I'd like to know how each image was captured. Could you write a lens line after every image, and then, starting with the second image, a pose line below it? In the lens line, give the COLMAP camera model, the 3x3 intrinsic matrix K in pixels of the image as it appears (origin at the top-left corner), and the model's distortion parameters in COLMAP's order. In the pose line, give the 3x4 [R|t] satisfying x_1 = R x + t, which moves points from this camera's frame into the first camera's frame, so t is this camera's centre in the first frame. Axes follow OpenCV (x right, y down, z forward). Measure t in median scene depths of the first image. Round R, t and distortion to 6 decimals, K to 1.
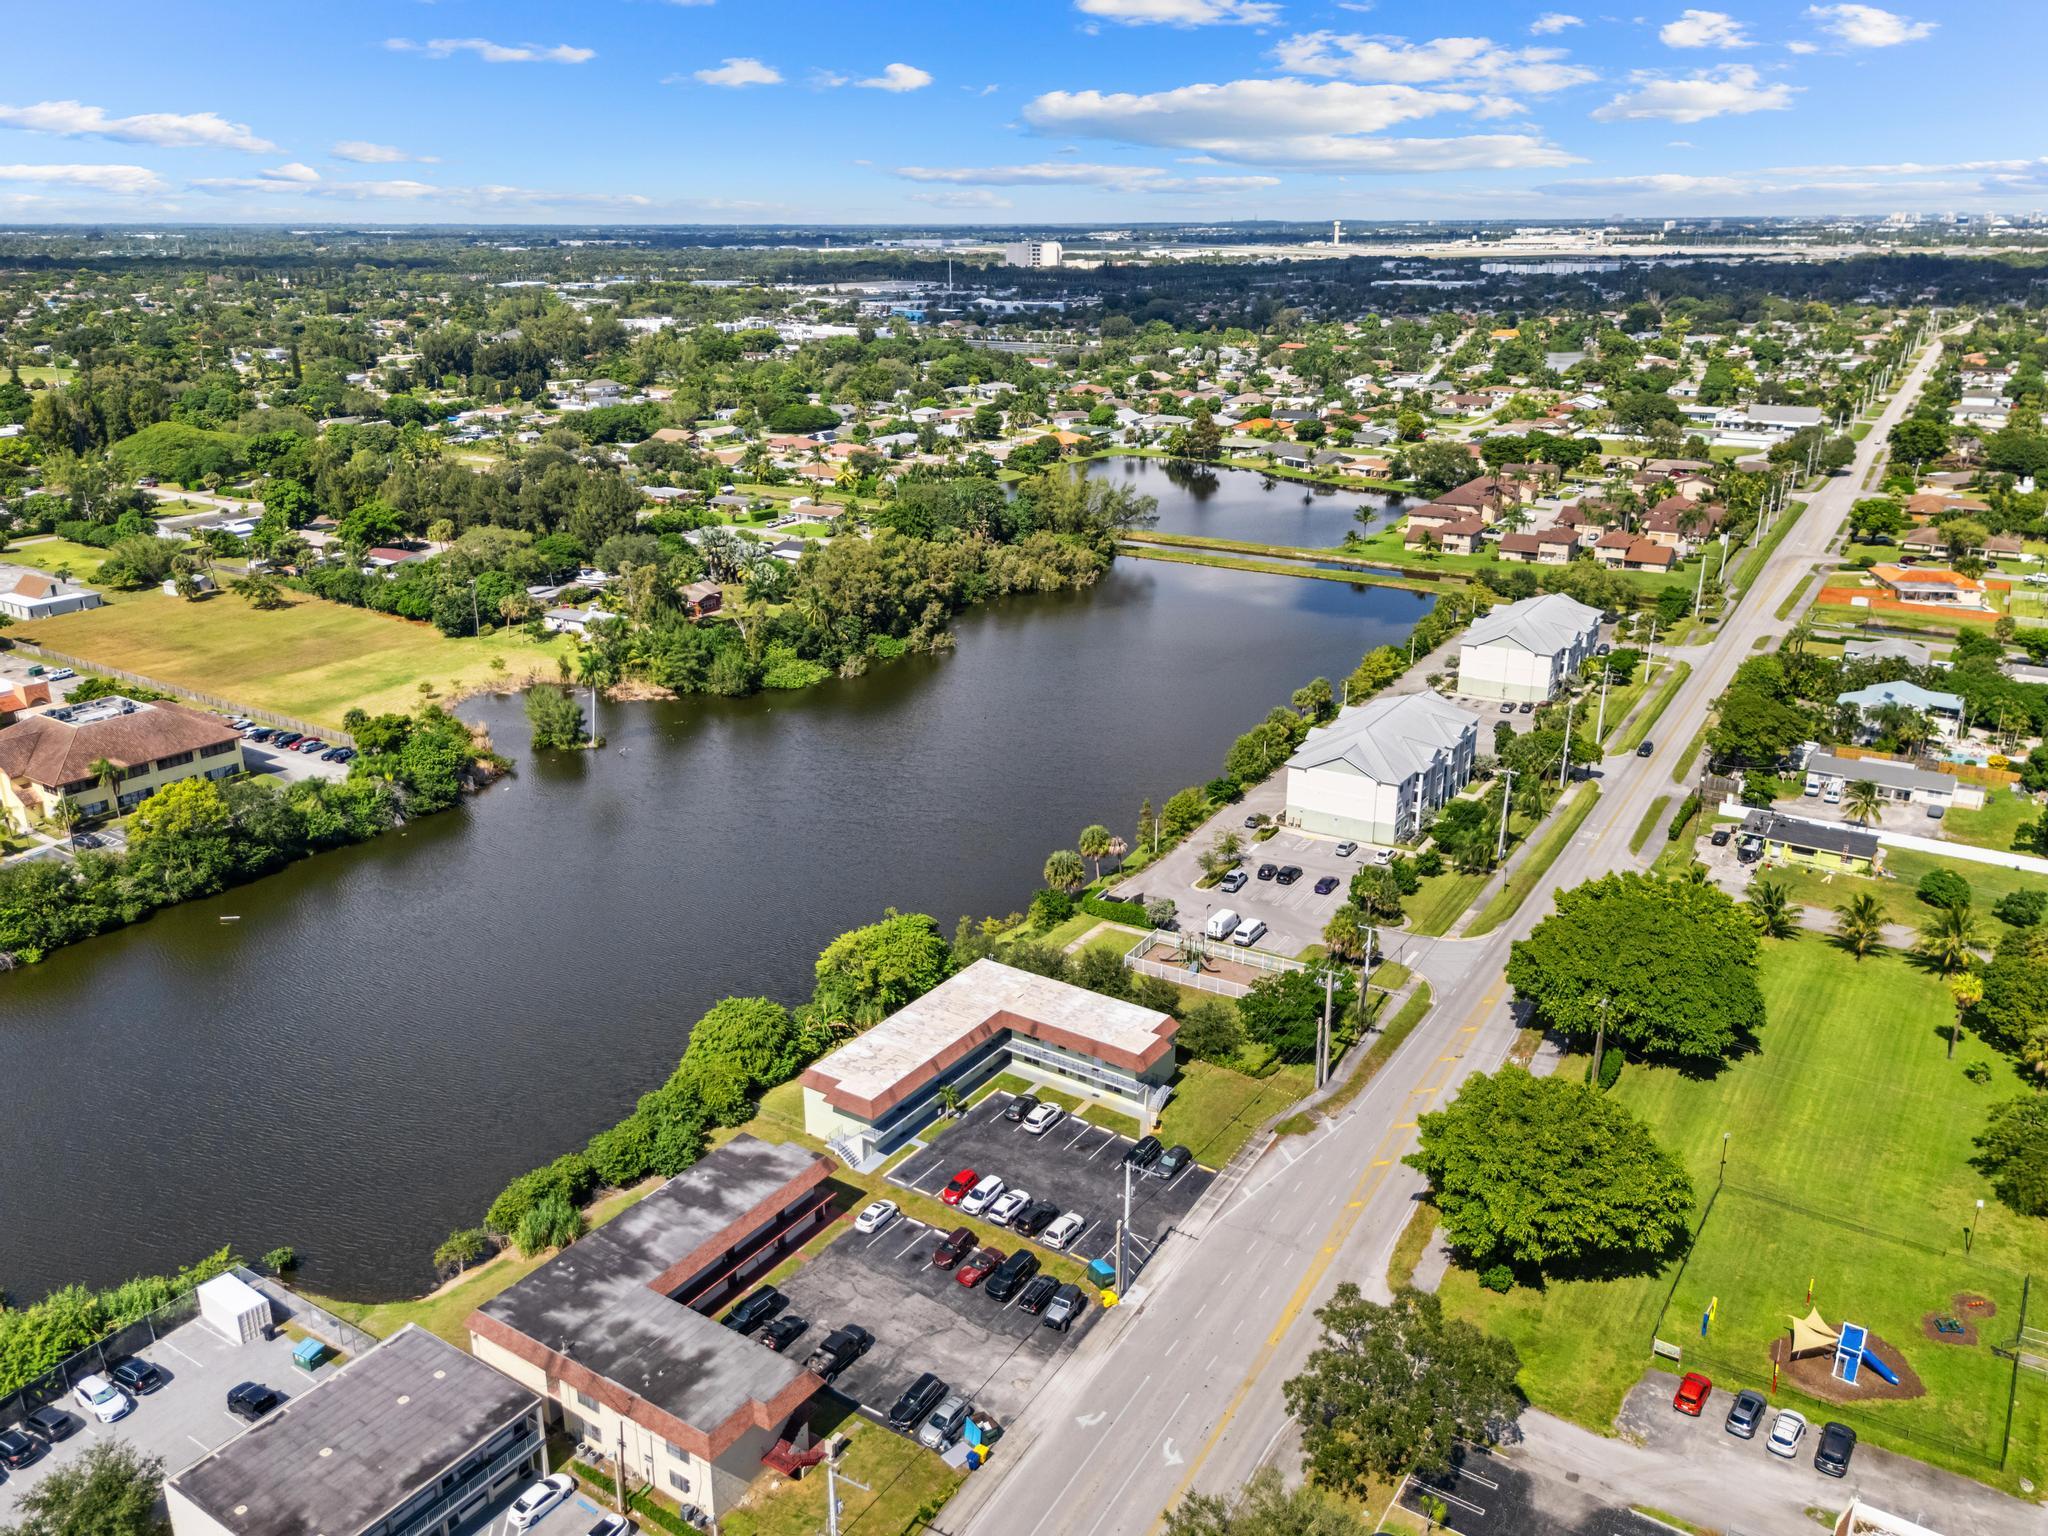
lens RADIAL K [[1571.0, 0, 1024.0], [0, 1571.0, 768.0], [0, 0, 1]] dist [0.041146, -0.030877]
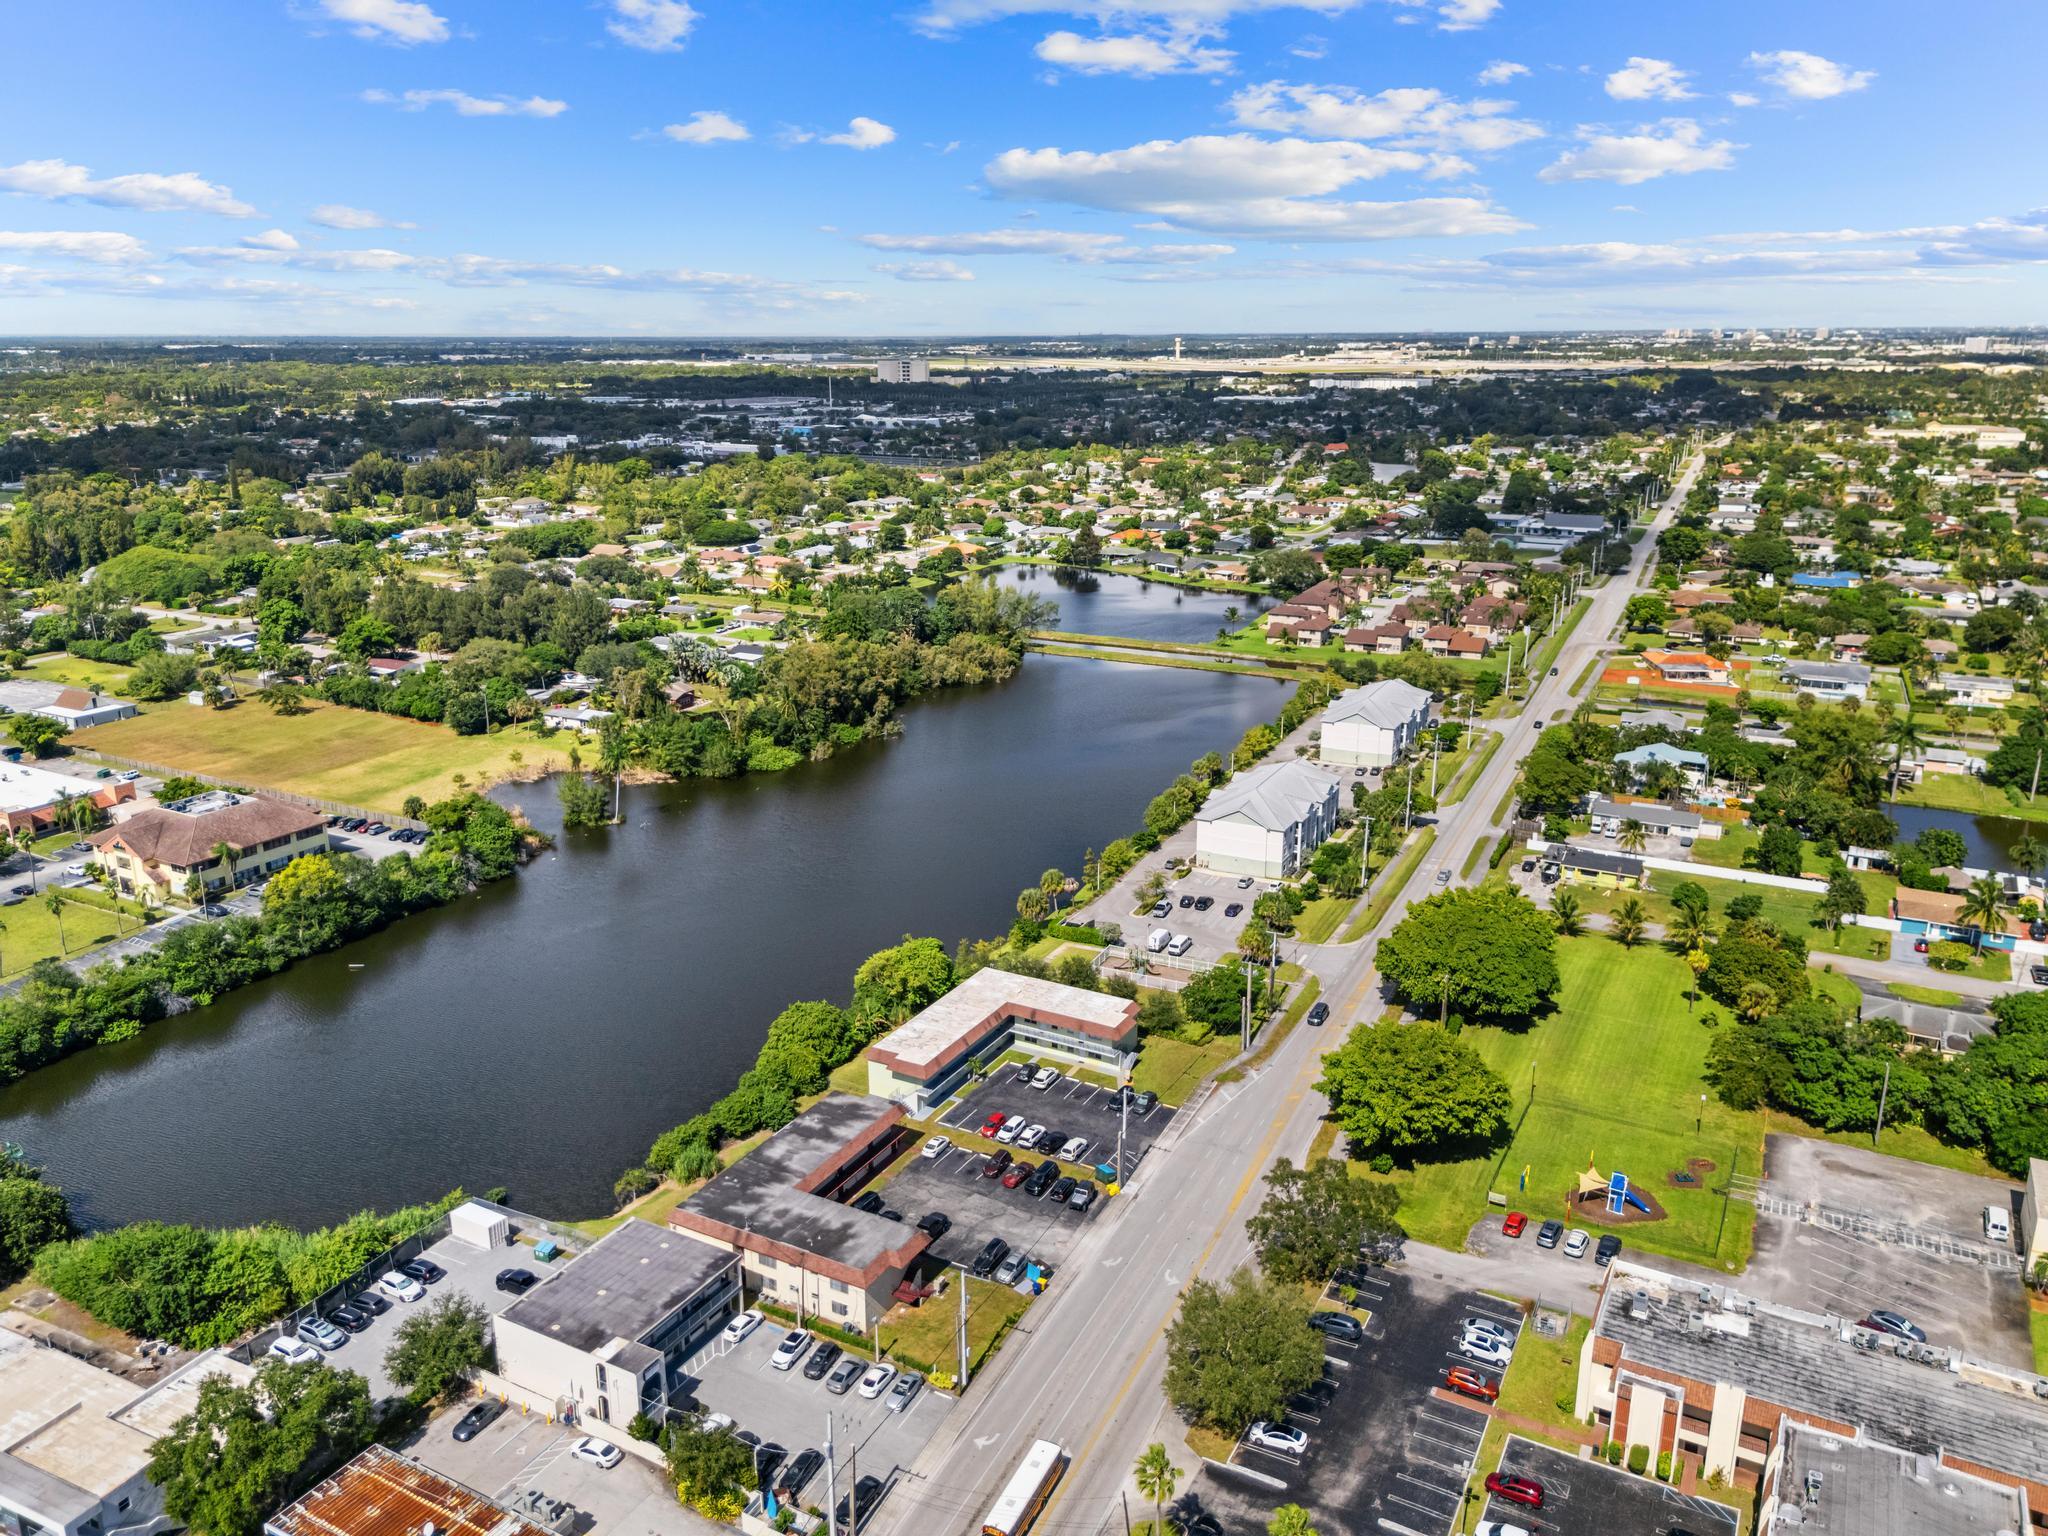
lens RADIAL K [[1571.0, 0, 1024.0], [0, 1571.0, 768.0], [0, 0, 1]] dist [0.041146, -0.030877]
pose [[0.995064, -0.025123, 0.096004, -0.070976], [0.030443, 0.998057, -0.054359, 0.016961], [-0.094452, 0.057014, 0.993896, -0.191957]]
